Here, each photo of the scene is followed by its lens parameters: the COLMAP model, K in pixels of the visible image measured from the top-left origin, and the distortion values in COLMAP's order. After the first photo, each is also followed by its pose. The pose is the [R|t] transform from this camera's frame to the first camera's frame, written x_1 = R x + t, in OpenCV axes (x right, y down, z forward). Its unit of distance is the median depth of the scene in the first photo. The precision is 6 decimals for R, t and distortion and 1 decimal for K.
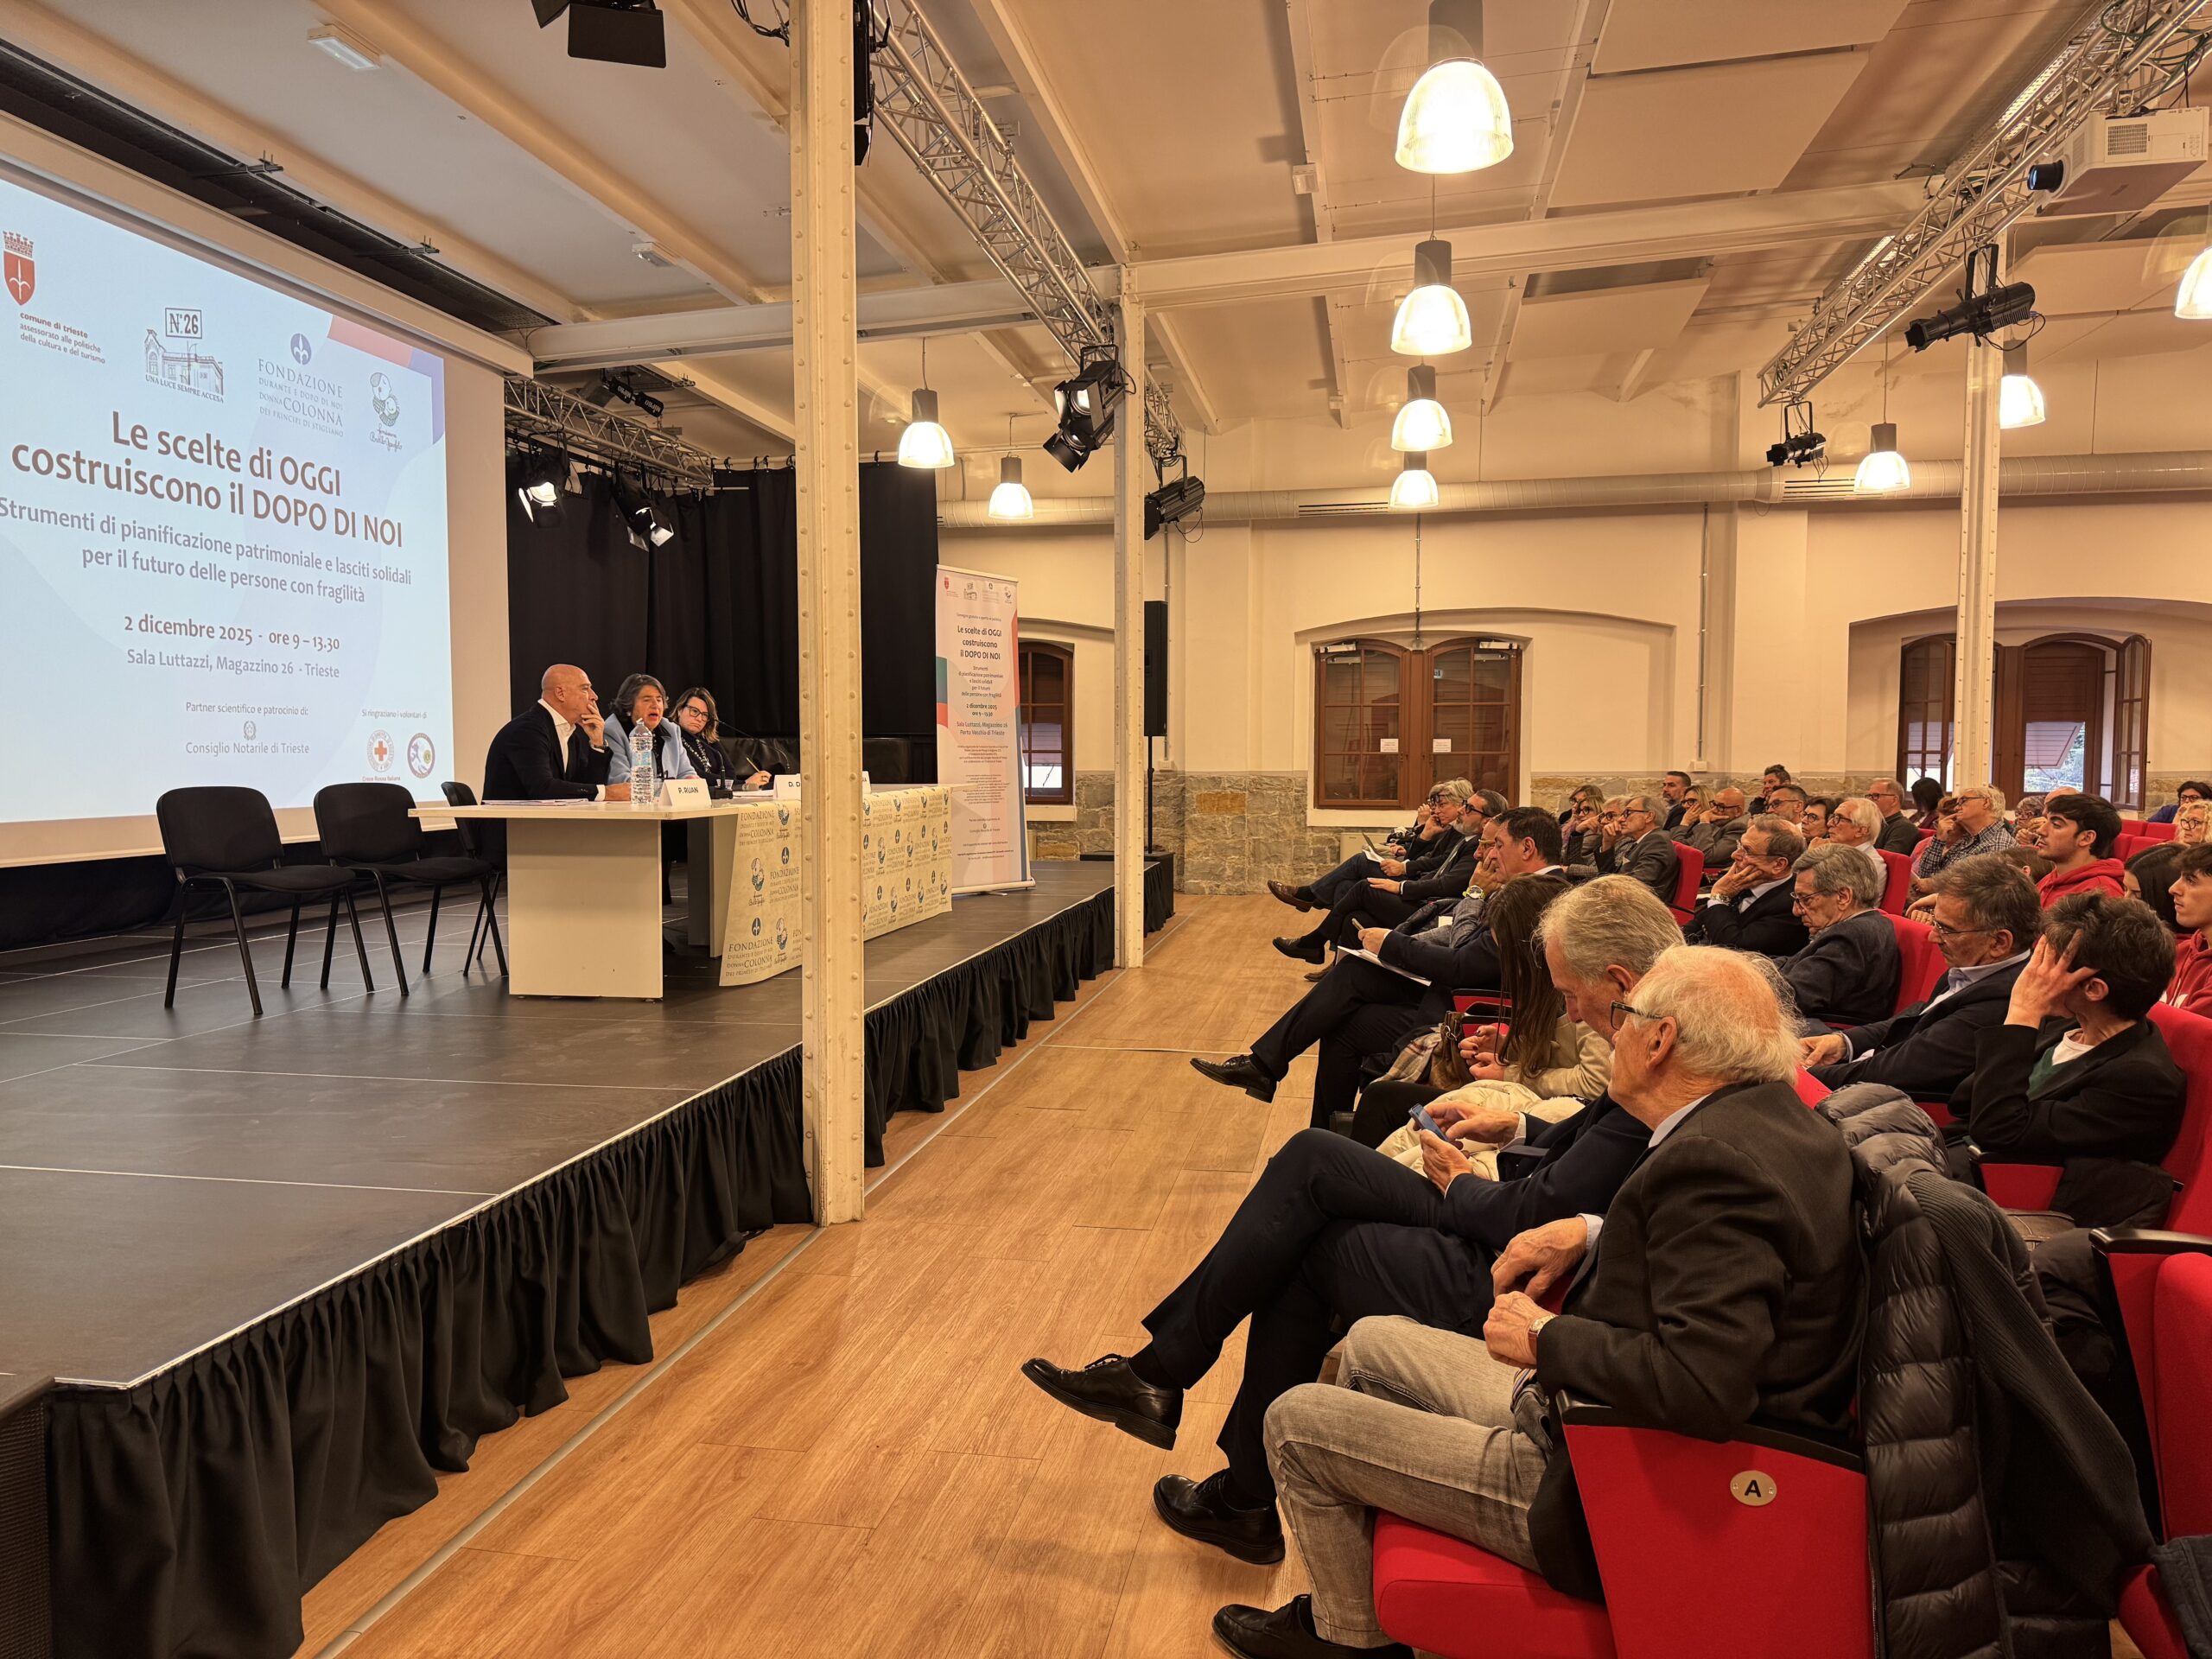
lens RADIAL K [[1545.5, 0, 1115.2], [0, 1545.5, 859.4], [0, 0, 1]] dist [0.020867, -0.034490]
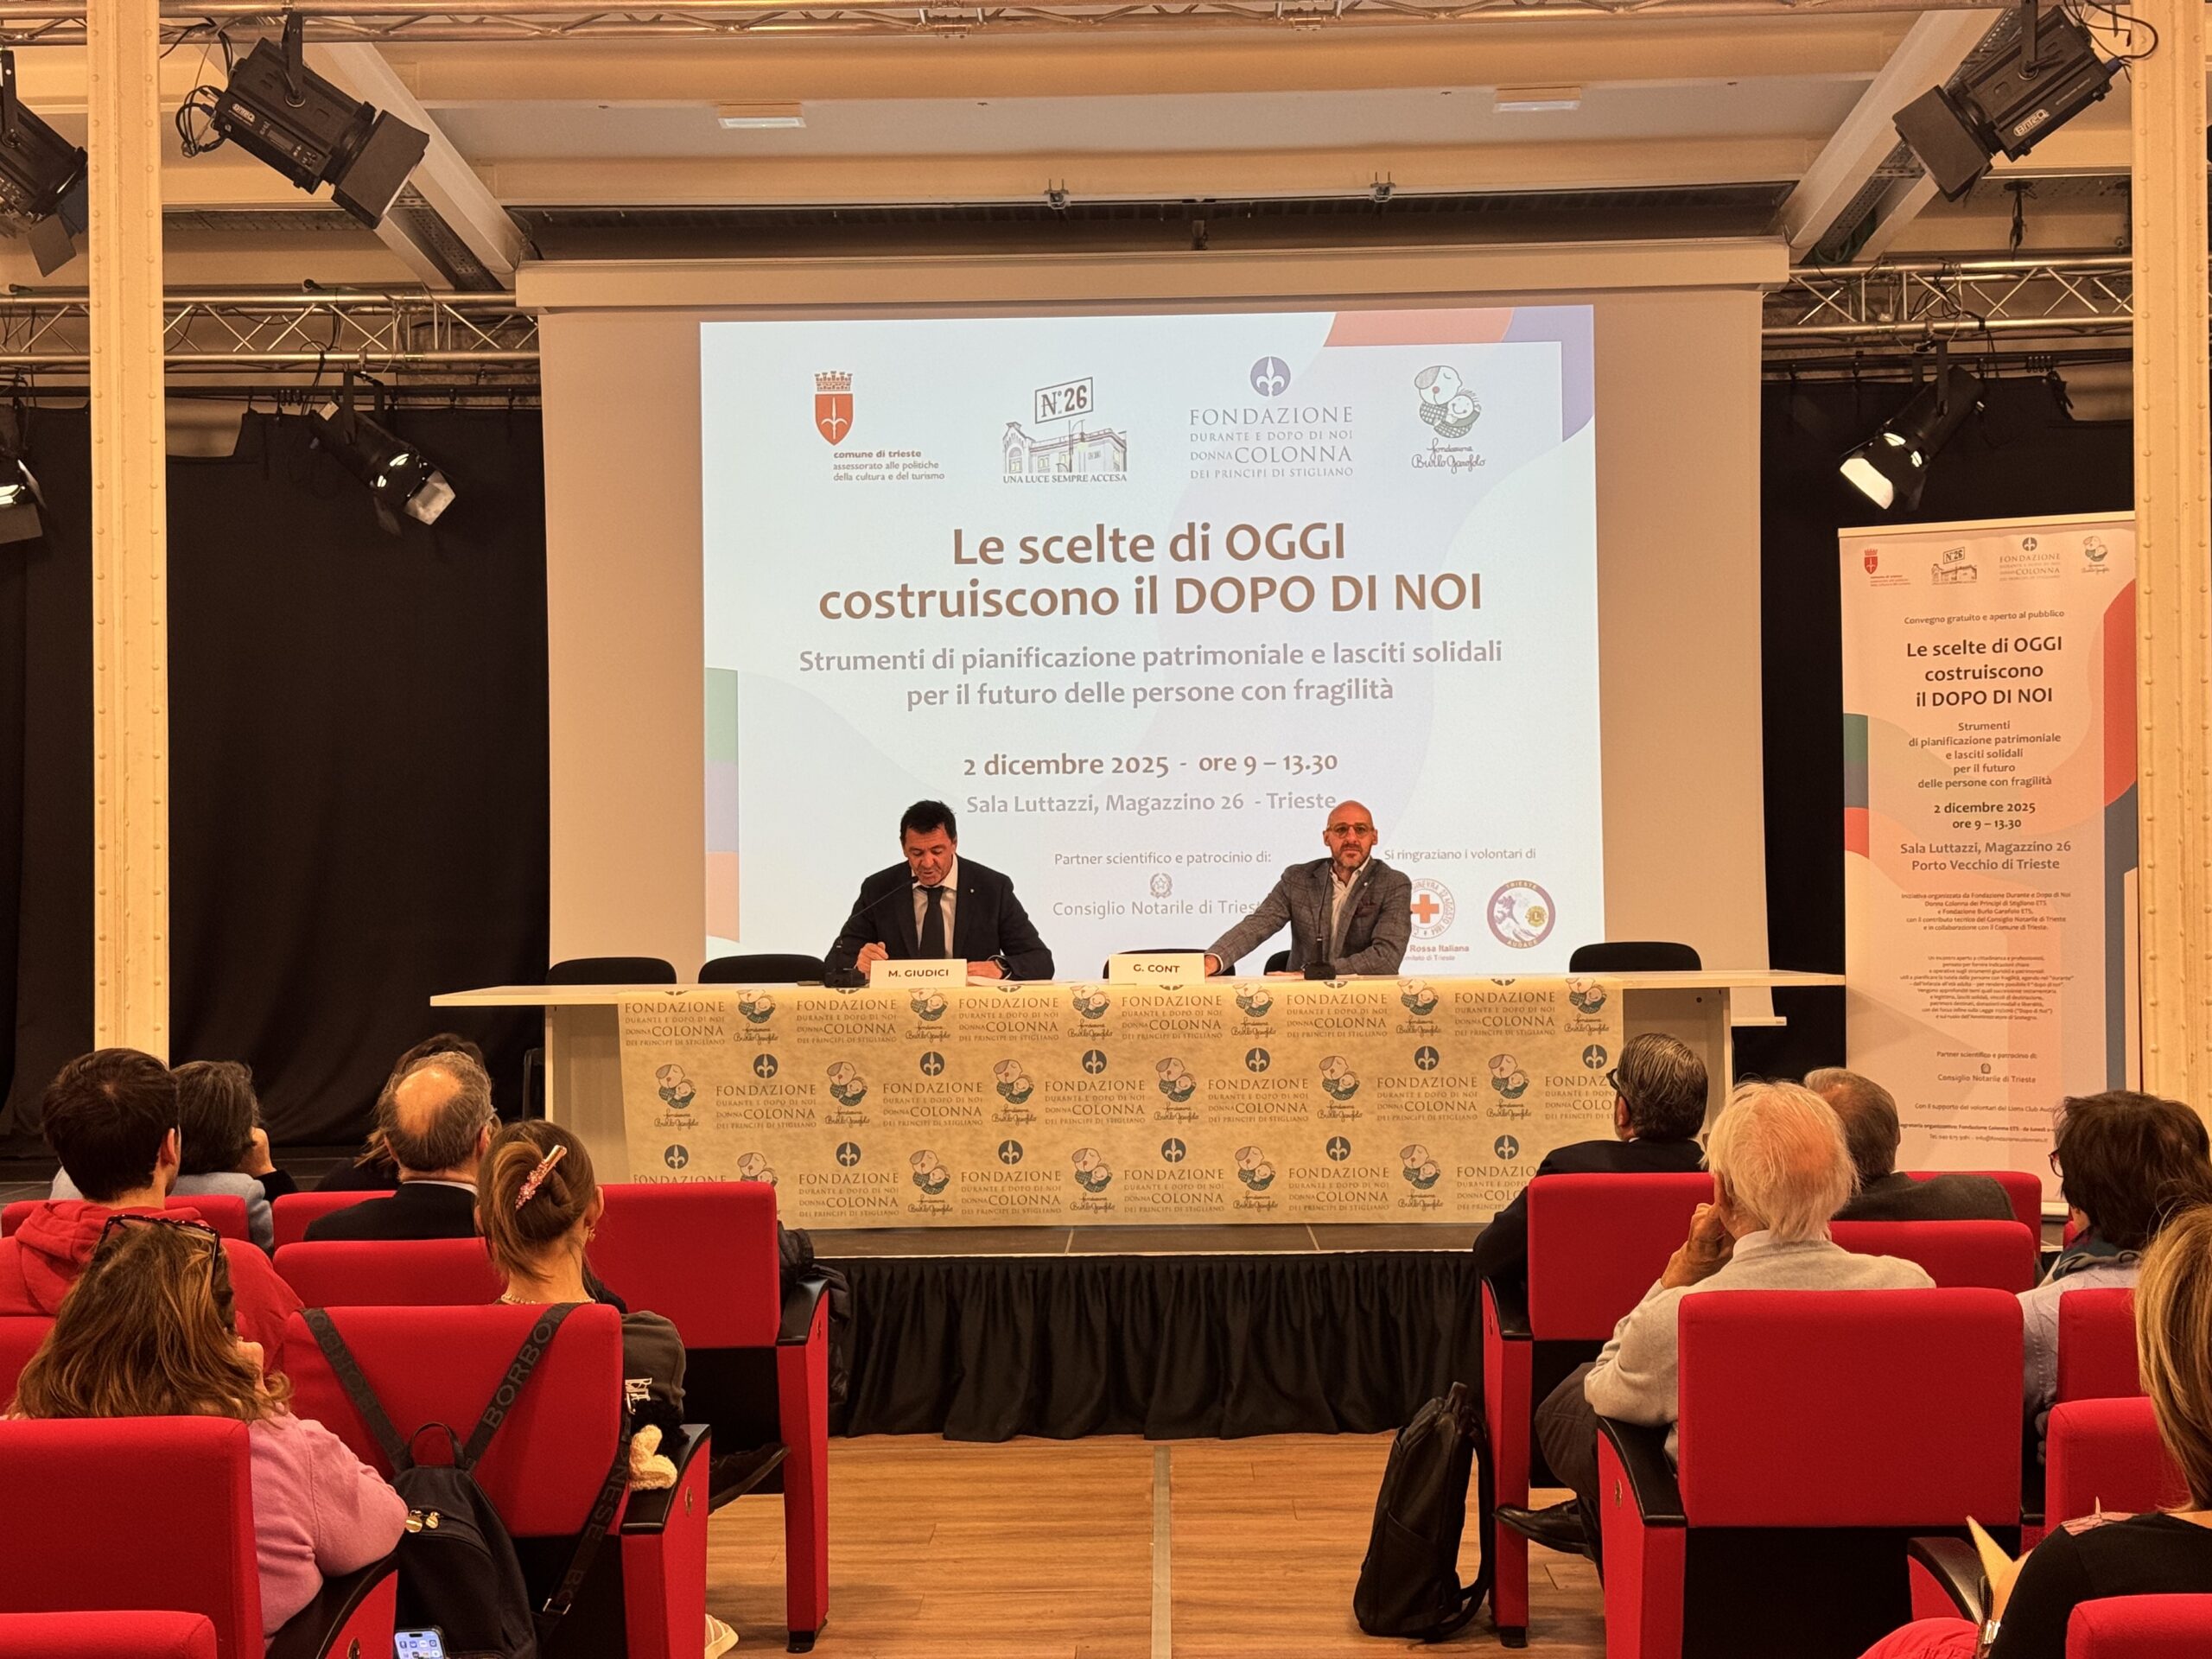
lens RADIAL K [[3049.7, 0, 1106.2], [0, 3049.7, 842.3], [0, 0, 1]] dist [0.113234, 0.000000]
pose [[0.150644, -0.021844, -0.988347, 0.785309], [-0.056994, 0.997901, -0.030742, -0.046057], [0.986944, 0.060961, 0.149083, 0.608651]]
